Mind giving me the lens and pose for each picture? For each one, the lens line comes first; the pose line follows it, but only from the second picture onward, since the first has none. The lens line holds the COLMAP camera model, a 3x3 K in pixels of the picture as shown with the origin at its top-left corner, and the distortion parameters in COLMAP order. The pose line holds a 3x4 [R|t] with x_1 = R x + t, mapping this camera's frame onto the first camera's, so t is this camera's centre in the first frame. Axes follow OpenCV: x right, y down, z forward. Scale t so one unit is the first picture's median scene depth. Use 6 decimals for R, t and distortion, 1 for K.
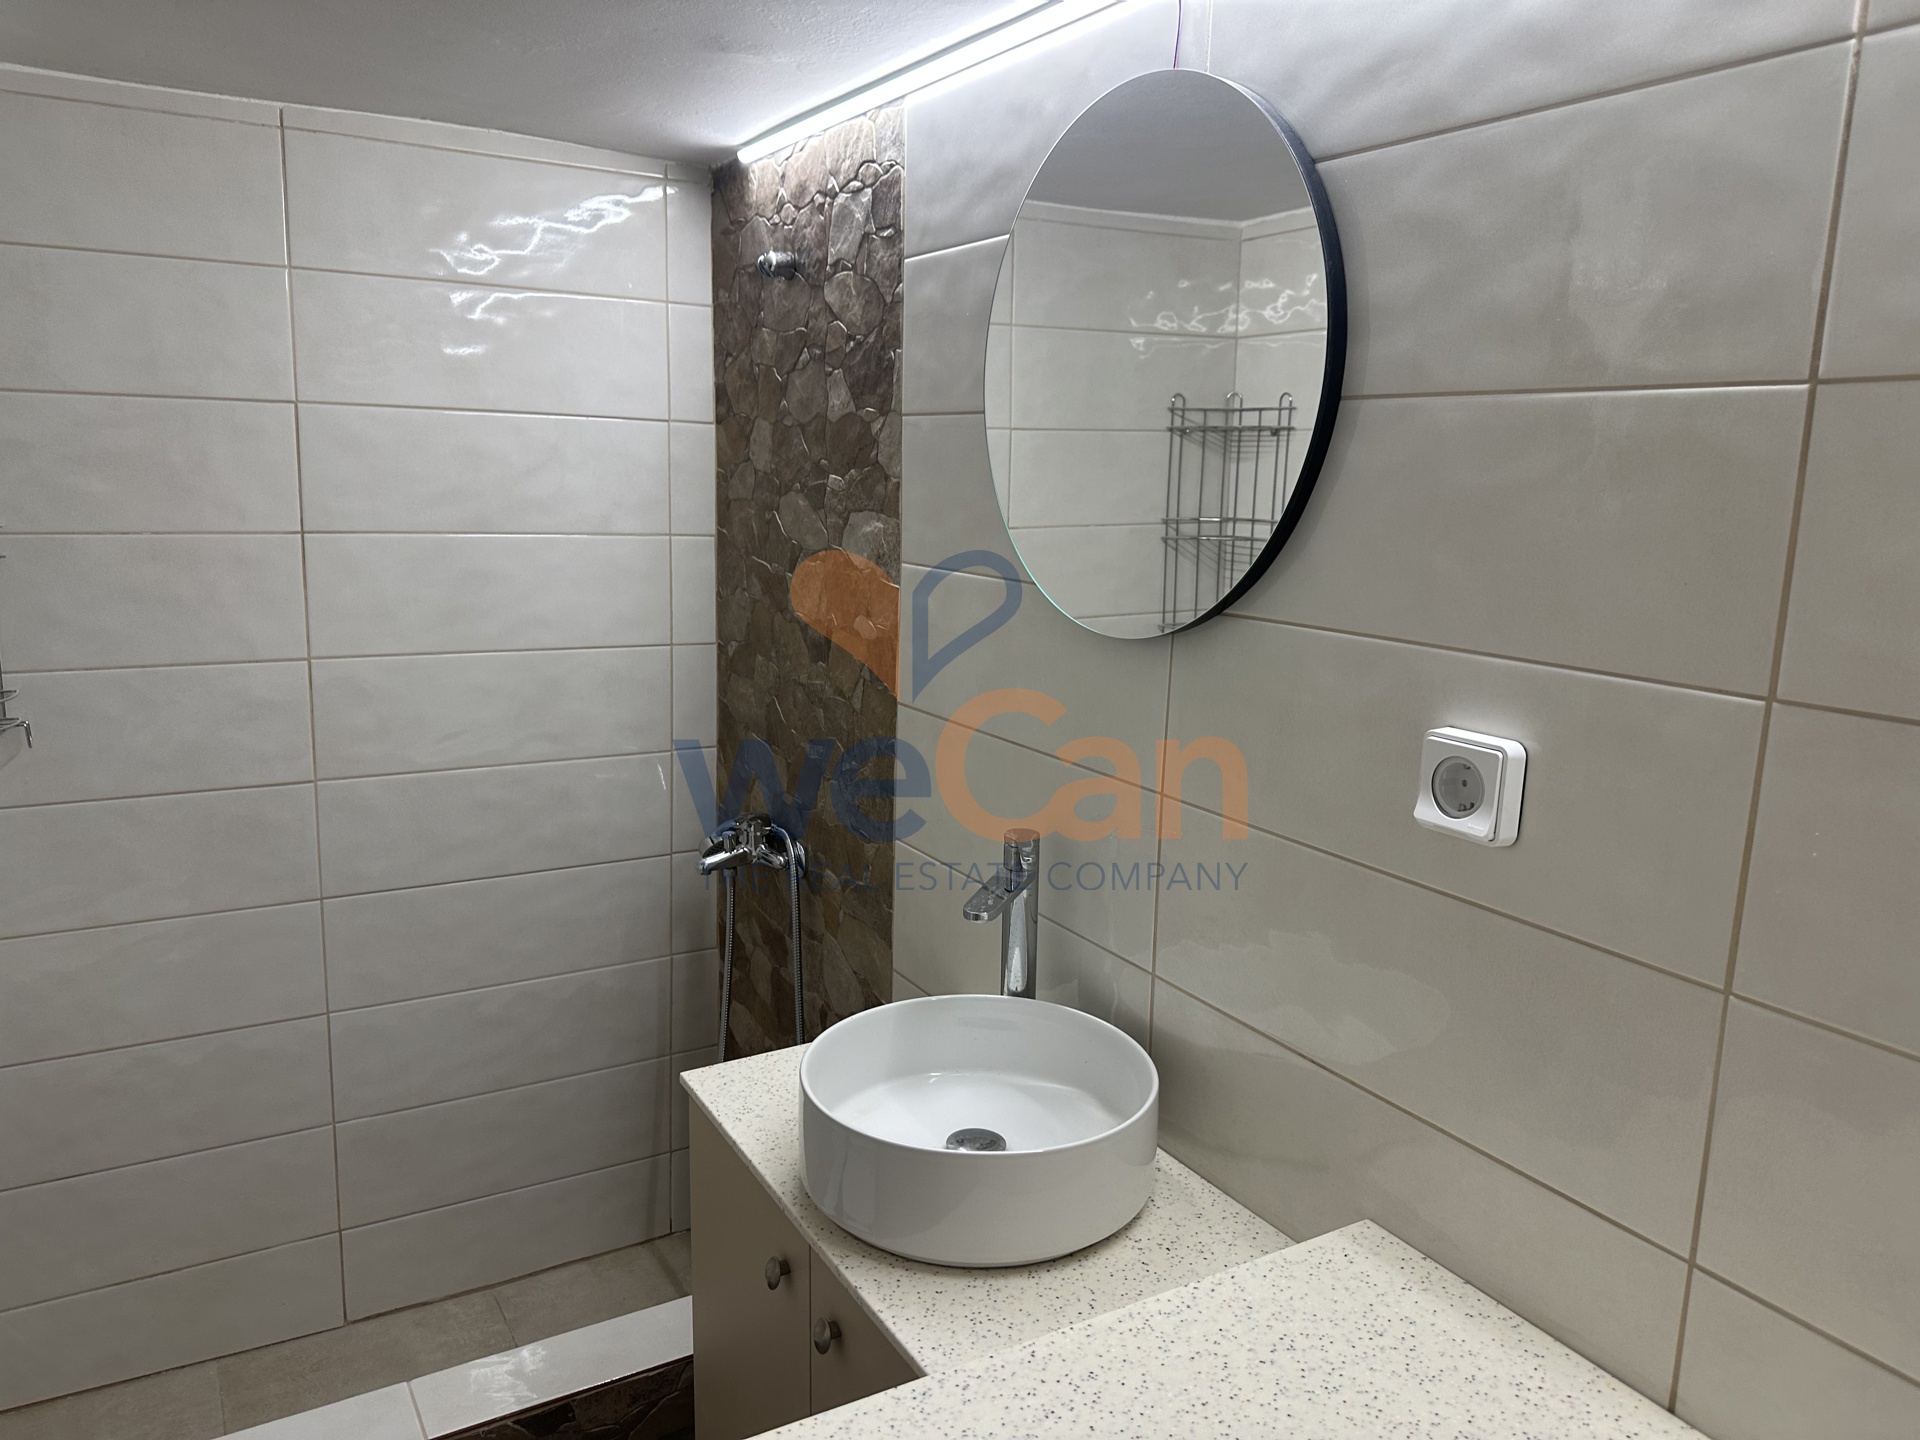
lens RADIAL K [[1349.7, 0, 941.4], [0, 1349.7, 723.2], [0, 0, 1]] dist [0.153459, -0.247188]
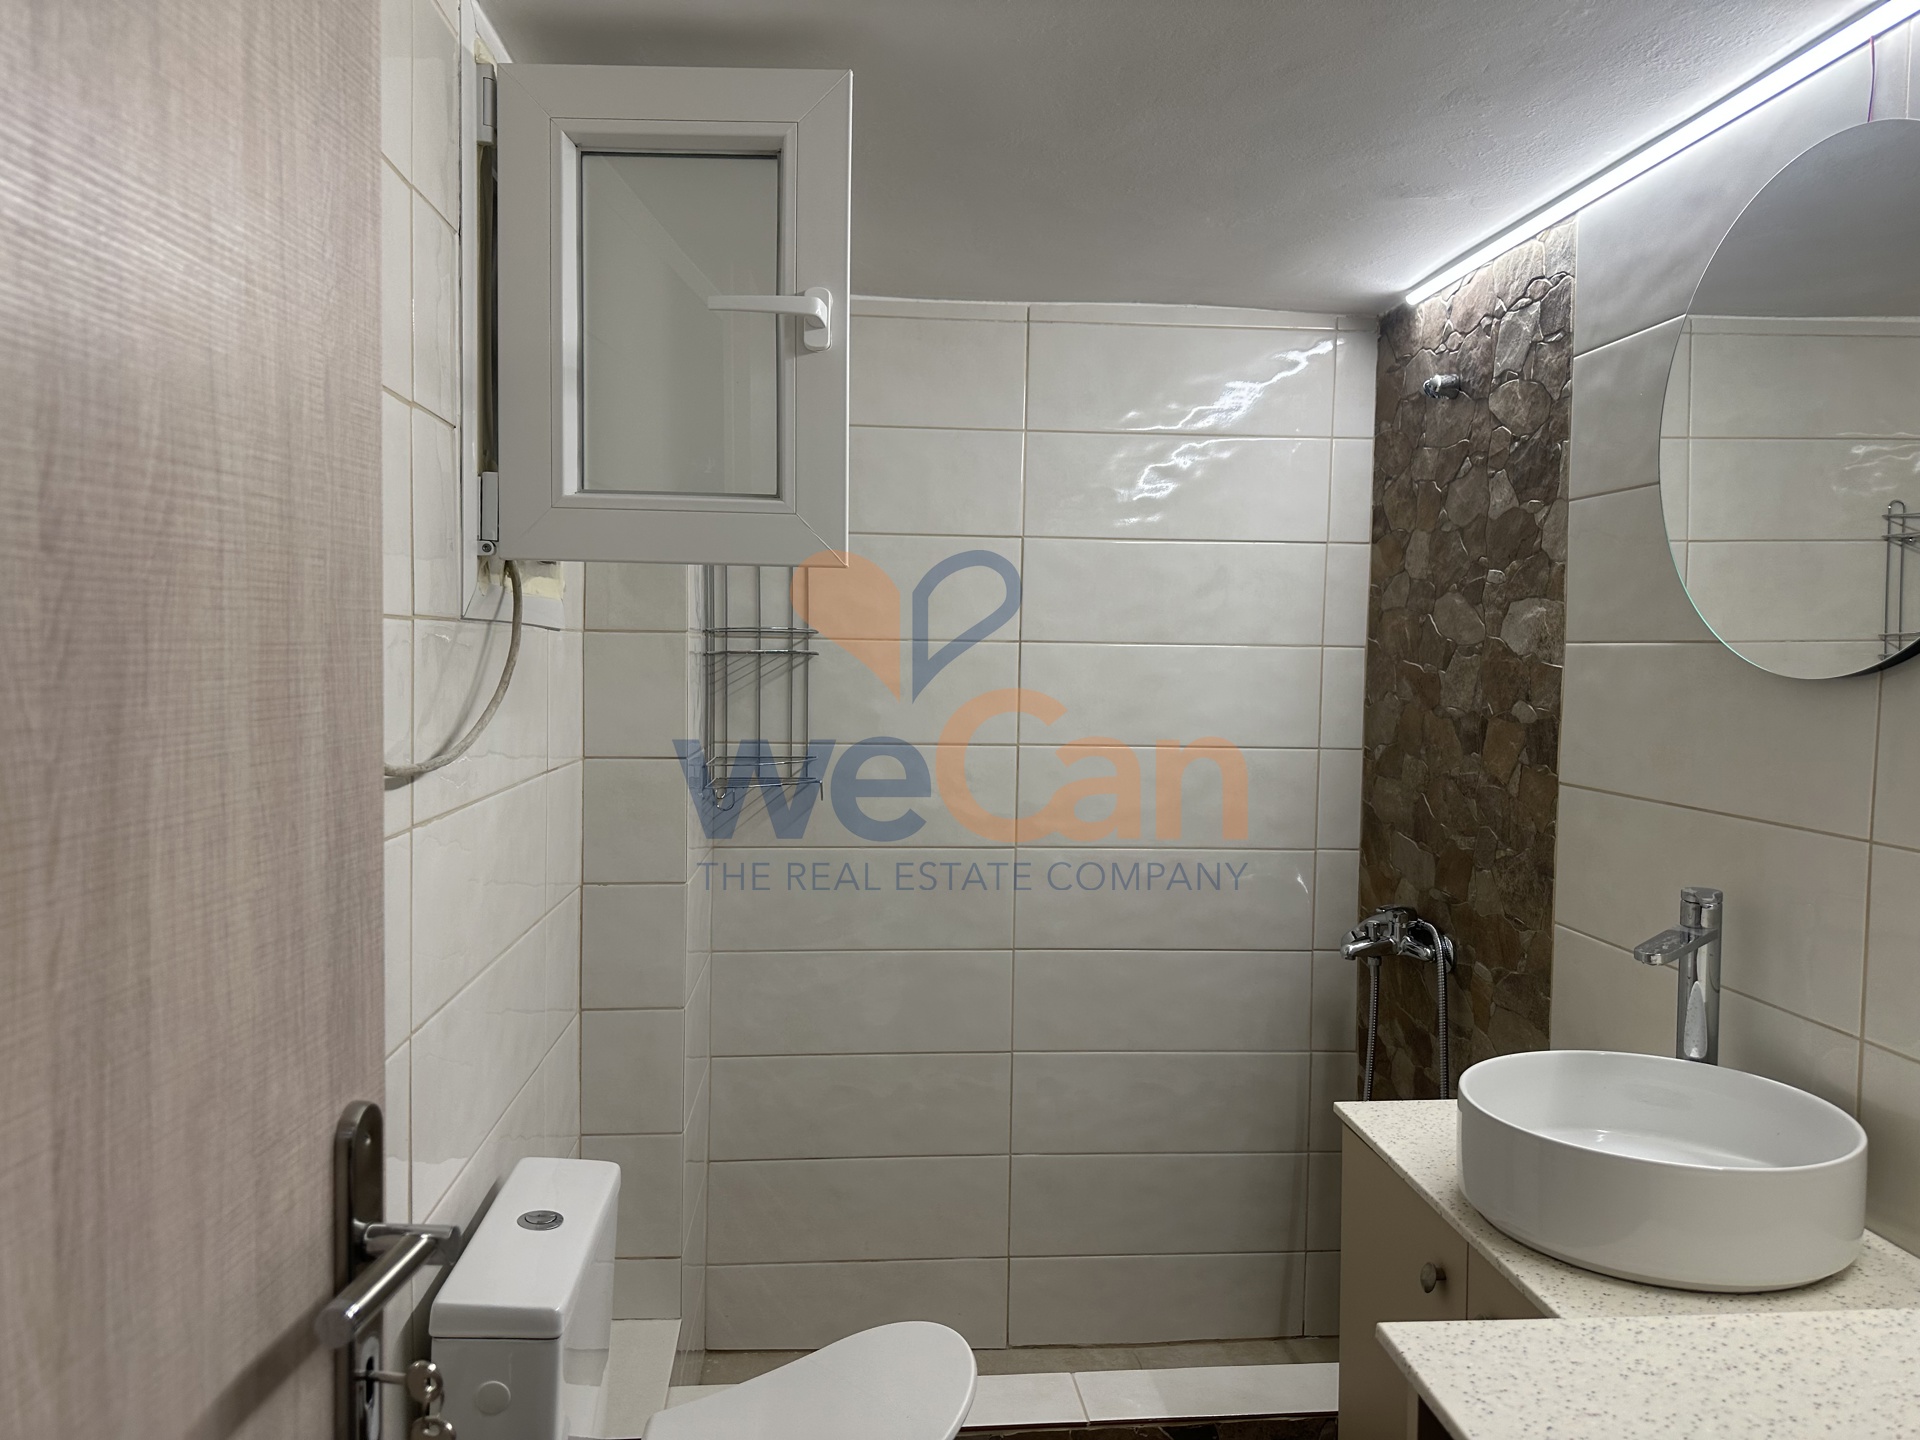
lens RADIAL K [[1369.4, 0, 948.7], [0, 1369.4, 716.0], [0, 0, 1]] dist [0.035044, -0.039328]
pose [[0.904168, 0.007900, -0.427104, -0.005604], [-0.070327, 0.988939, -0.130588, 0.092693], [0.421348, 0.148111, 0.894723, -0.098144]]
